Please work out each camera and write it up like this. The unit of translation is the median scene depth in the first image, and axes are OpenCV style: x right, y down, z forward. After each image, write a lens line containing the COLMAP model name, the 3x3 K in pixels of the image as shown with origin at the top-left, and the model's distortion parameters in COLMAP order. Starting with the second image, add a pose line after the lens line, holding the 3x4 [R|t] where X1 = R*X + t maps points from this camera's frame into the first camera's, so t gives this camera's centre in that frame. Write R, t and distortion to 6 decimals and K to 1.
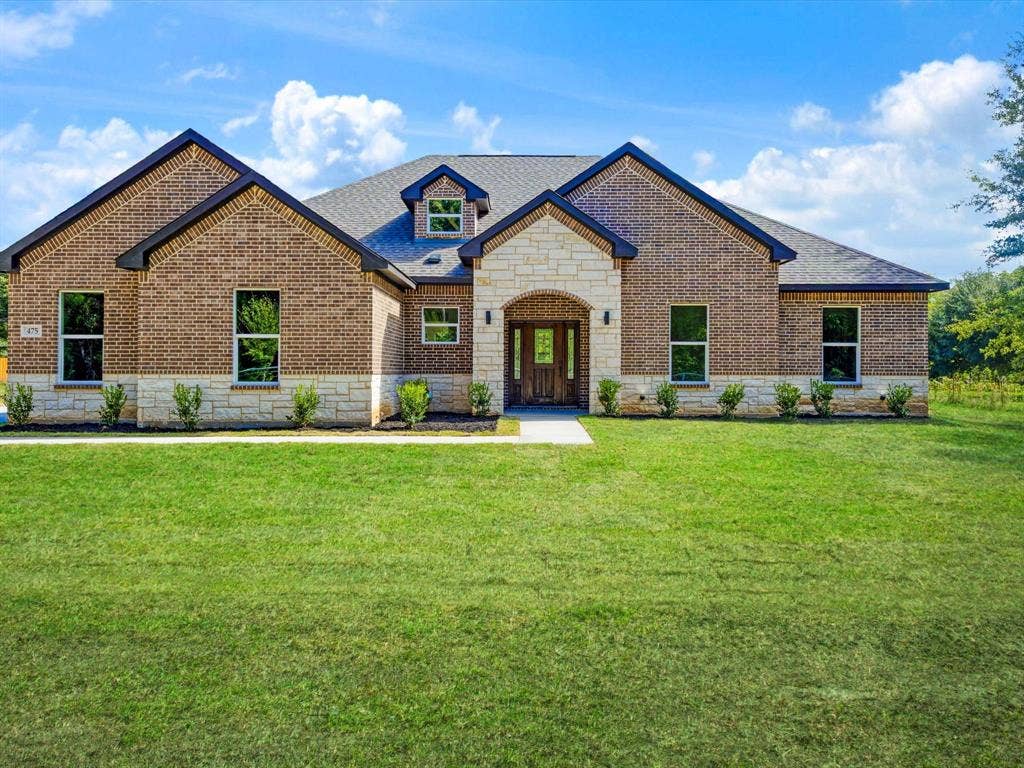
lens RADIAL K [[497.9, 0, 511.7], [0, 497.9, 375.3], [0, 0, 1]] dist [0.010001, -0.000639]
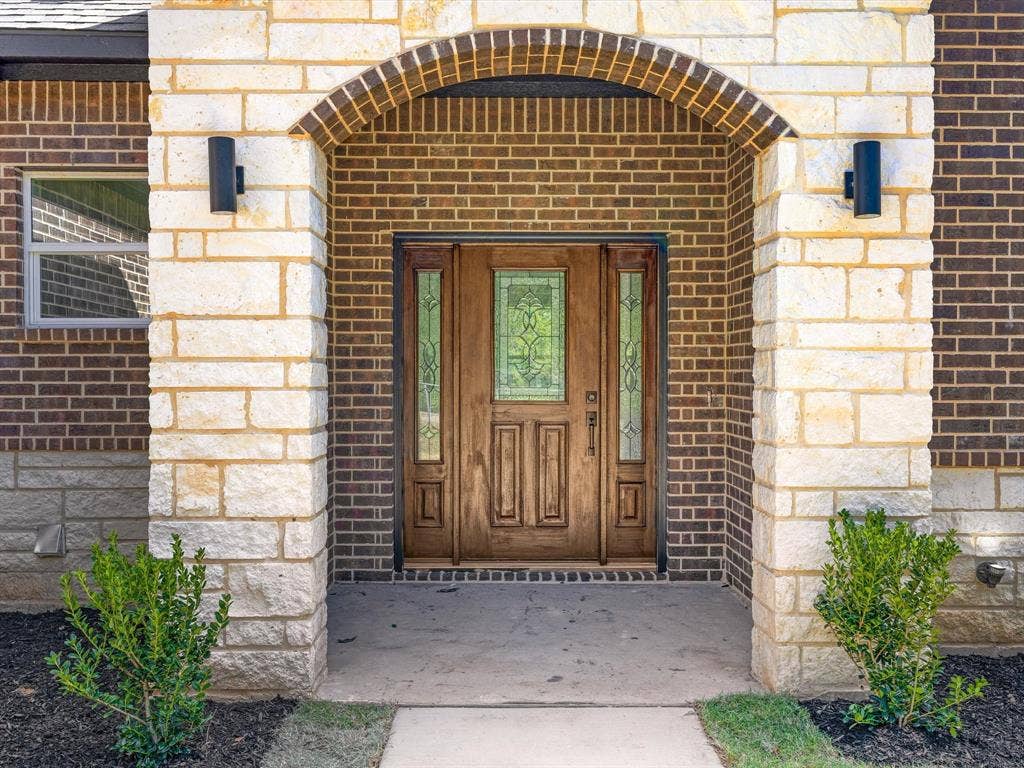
lens RADIAL K [[497.9, 0, 511.7], [0, 497.9, 375.3], [0, 0, 1]] dist [0.010001, -0.000639]
pose [[0.999766, -0.002782, 0.021446, 0.054649], [0.002594, 0.999958, 0.008789, -0.043765], [-0.021470, -0.008731, 0.999731, 0.808327]]
